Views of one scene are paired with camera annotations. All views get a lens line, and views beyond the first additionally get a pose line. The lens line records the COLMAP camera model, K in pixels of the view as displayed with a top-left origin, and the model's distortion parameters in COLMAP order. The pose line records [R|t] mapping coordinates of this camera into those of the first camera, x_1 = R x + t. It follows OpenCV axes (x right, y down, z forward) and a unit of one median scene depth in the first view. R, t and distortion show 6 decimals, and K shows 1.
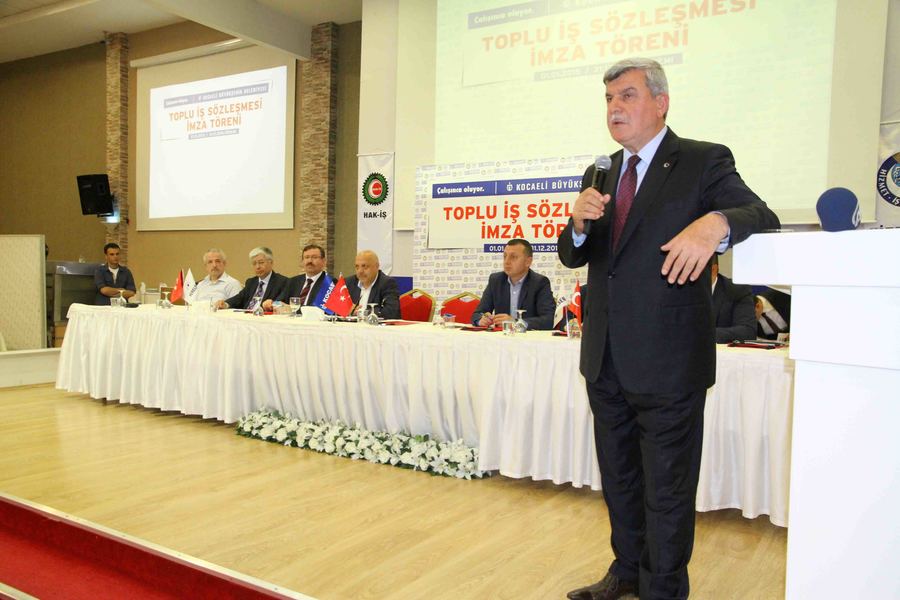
lens RADIAL K [[698.4, 0, 454.3], [0, 698.4, 326.3], [0, 0, 1]] dist [-0.078670, 0.085205]
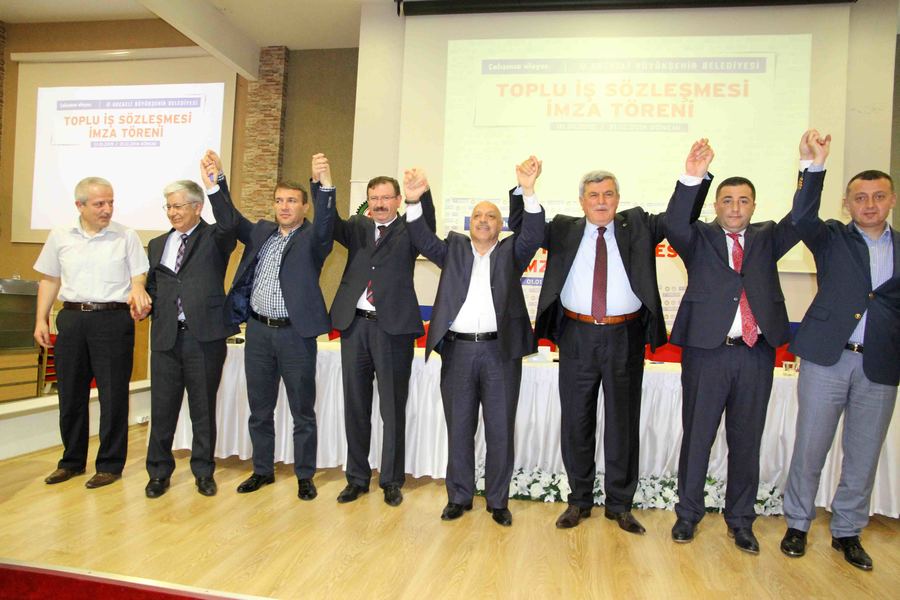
lens RADIAL K [[615.8, 0, 457.2], [0, 615.8, 309.8], [0, 0, 1]] dist [-0.095621, 0.044594]
pose [[0.933696, 0.013795, 0.357800, -0.380269], [0.004068, 0.998784, -0.049125, -0.023666], [-0.358043, 0.047323, 0.932505, 0.172432]]
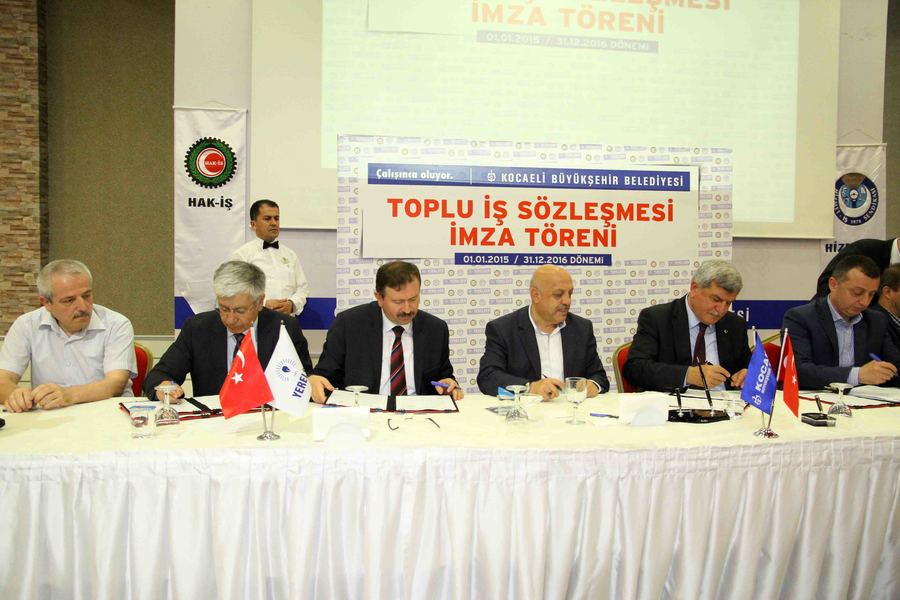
lens RADIAL K [[665.1, 0, 458.1], [0, 665.1, 310.1], [0, 0, 1]] dist [-0.071685, 0.045603]
pose [[0.791768, -0.043922, 0.609241, -0.376024], [0.051285, 0.998670, 0.005346, -0.062707], [-0.608665, 0.027012, 0.792967, 0.458698]]
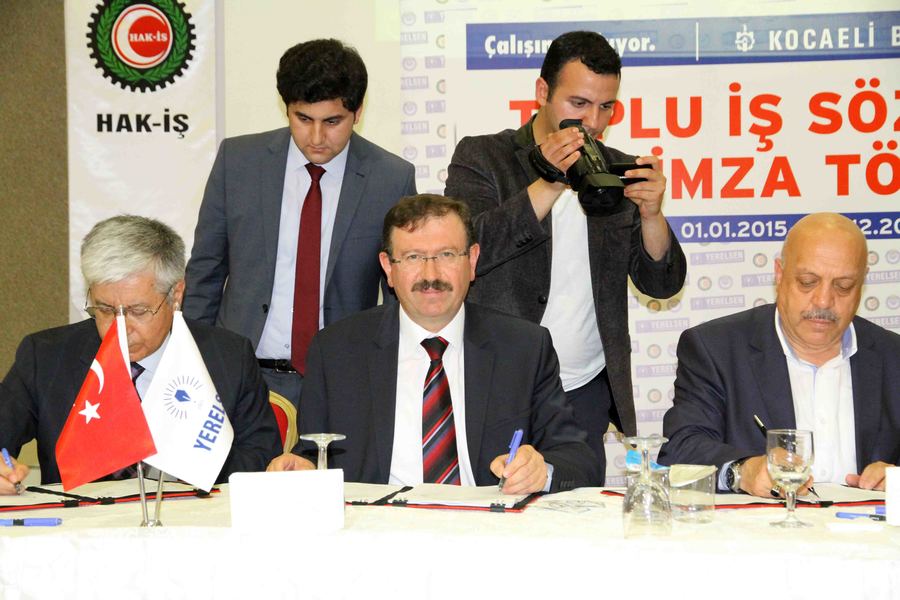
lens RADIAL K [[1592.7, 0, 476.6], [0, 1592.7, 347.7], [0, 0, 1]] dist [0.185009, 0.000000]
pose [[0.894211, -0.033620, 0.446382, -0.364439], [0.055387, 0.997823, -0.035802, -0.036409], [-0.444207, 0.056738, 0.894126, 0.386156]]
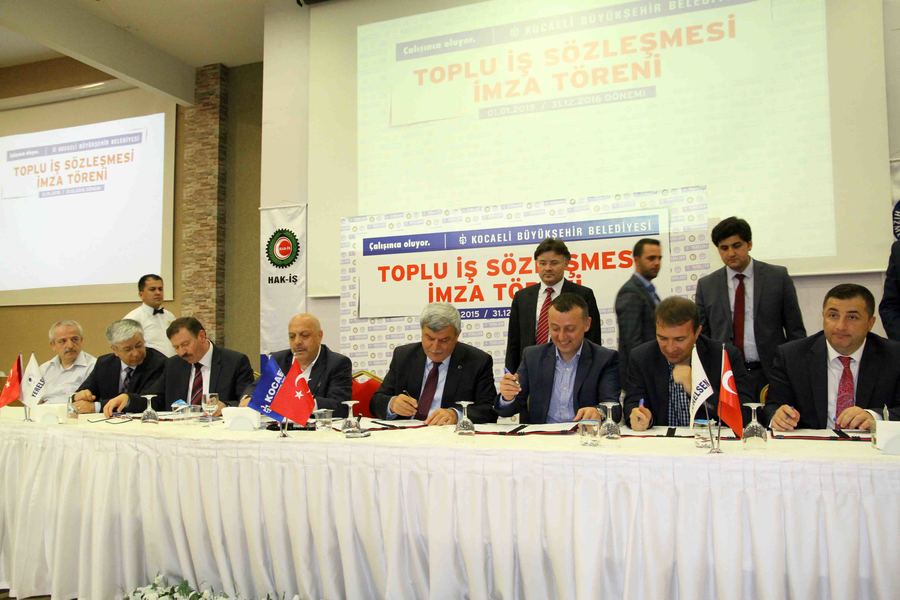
lens RADIAL K [[698.4, 0, 453.7], [0, 698.4, 306.6], [0, 0, 1]] dist [-0.078670, 0.085205]
pose [[0.983351, -0.024081, 0.180116, -0.078611], [0.047535, 0.990755, -0.127062, -0.018772], [-0.175391, 0.133508, 0.975404, 0.211238]]
